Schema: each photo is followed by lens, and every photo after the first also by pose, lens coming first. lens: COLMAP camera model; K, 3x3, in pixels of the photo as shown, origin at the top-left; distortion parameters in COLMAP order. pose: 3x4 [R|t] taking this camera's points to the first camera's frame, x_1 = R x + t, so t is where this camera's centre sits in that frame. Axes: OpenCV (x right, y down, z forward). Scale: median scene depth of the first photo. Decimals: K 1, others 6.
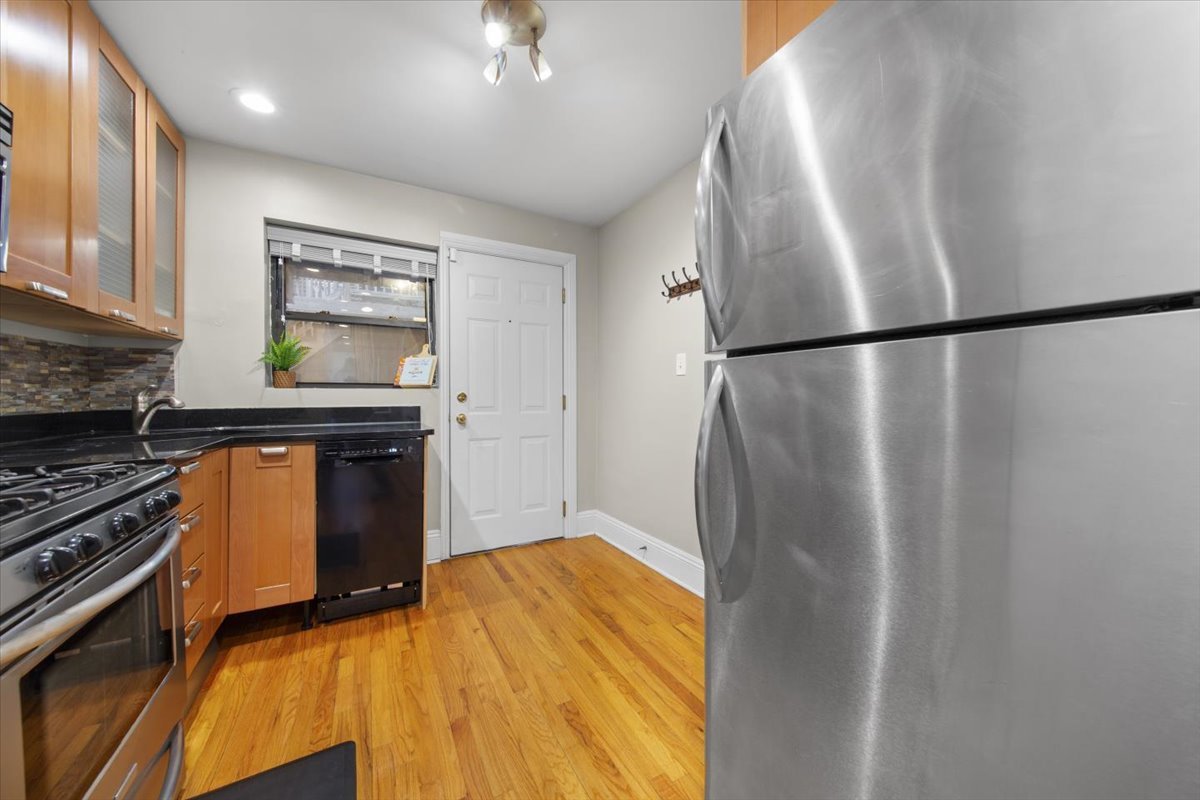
lens RADIAL K [[447.7, 0, 610.5], [0, 447.7, 400.0], [0, 0, 1]] dist [-0.000196, 0.000120]
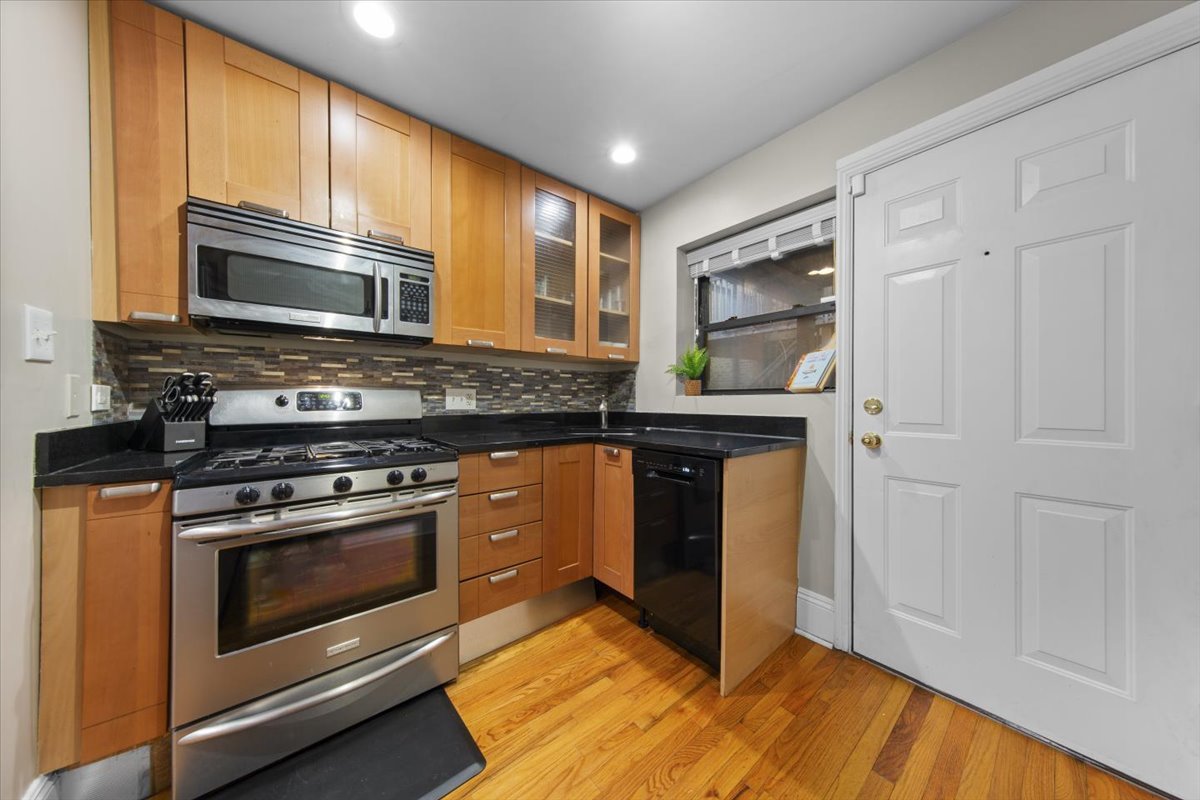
lens RADIAL K [[376.6, 0, 595.5], [0, 376.6, 400.0], [0, 0, 1]] dist [0.003812, -0.000626]
pose [[0.155035, -0.003266, -0.987904, 0.168379], [-0.010804, 0.999929, -0.005001, -0.010486], [0.987850, 0.011449, 0.154989, 0.718653]]
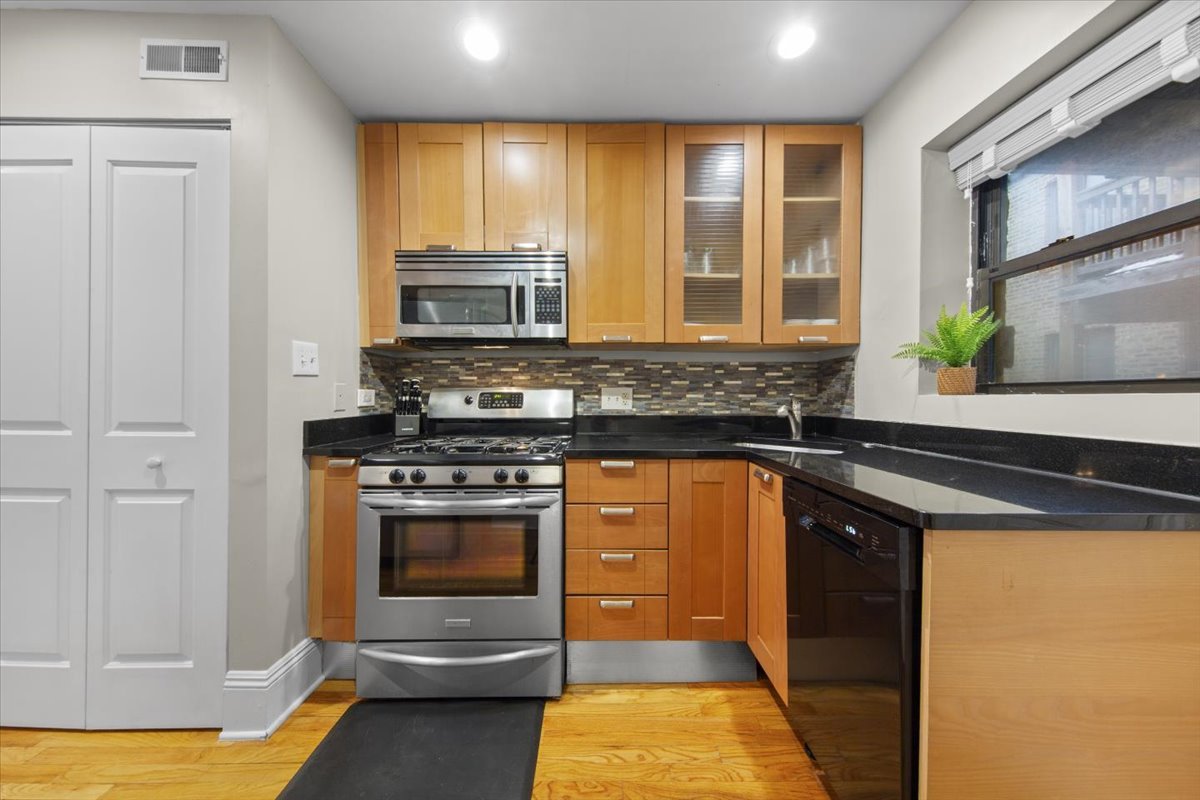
lens RADIAL K [[376.6, 0, 595.4], [0, 376.6, 395.9], [0, 0, 1]] dist [0.003812, -0.000626]
pose [[-0.493123, -0.005339, -0.869943, -0.019795], [-0.013719, 0.999905, 0.001640, -0.021775], [0.869851, 0.012743, -0.493149, 0.948554]]
